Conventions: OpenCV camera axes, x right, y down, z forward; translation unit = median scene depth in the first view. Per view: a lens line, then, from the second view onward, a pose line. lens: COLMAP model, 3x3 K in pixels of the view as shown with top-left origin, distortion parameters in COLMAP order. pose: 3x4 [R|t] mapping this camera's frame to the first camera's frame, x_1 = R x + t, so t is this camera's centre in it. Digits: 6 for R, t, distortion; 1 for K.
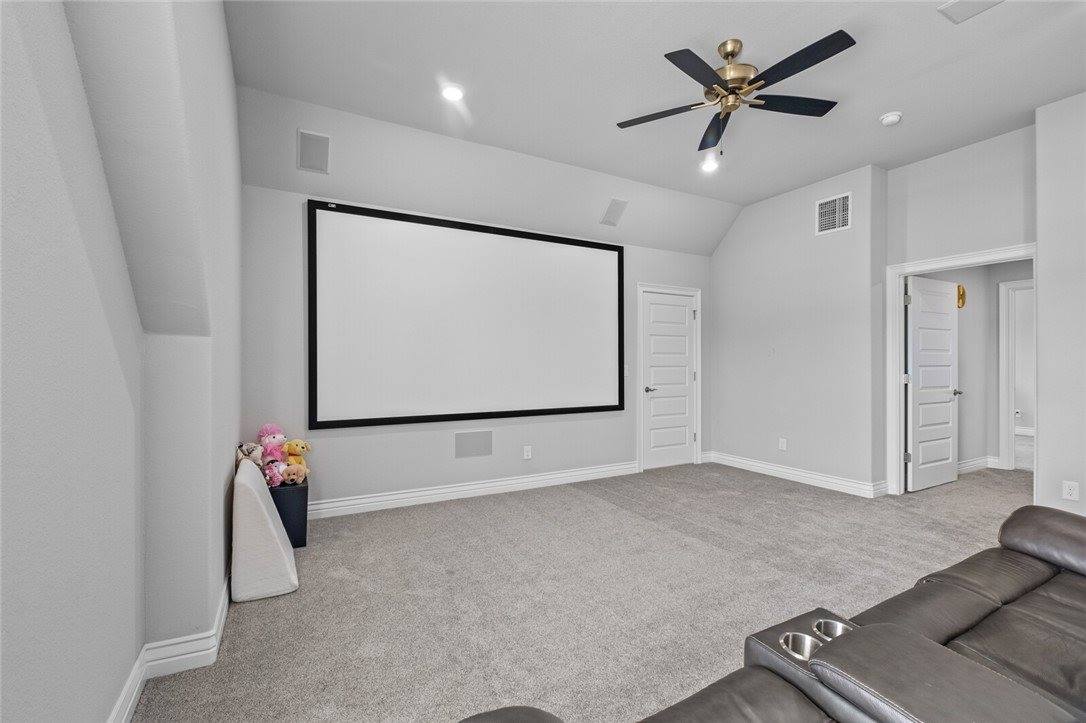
lens RADIAL K [[473.4, 0, 541.6], [0, 473.4, 363.5], [0, 0, 1]] dist [-0.000738, -0.001991]
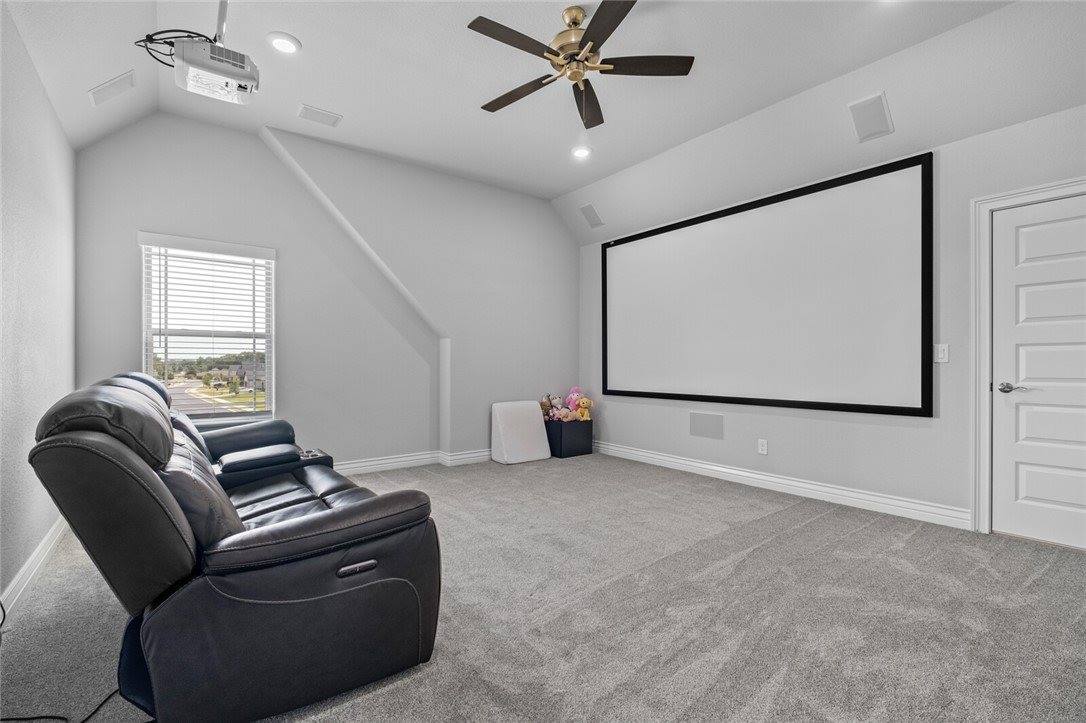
lens RADIAL K [[473.4, 0, 541.9], [0, 473.4, 361.4], [0, 0, 1]] dist [-0.000738, -0.001991]
pose [[0.160294, -0.004455, -0.987059, 0.788795], [-0.000241, 0.999990, -0.004552, 0.032028], [0.987069, 0.000967, 0.160291, 0.452041]]
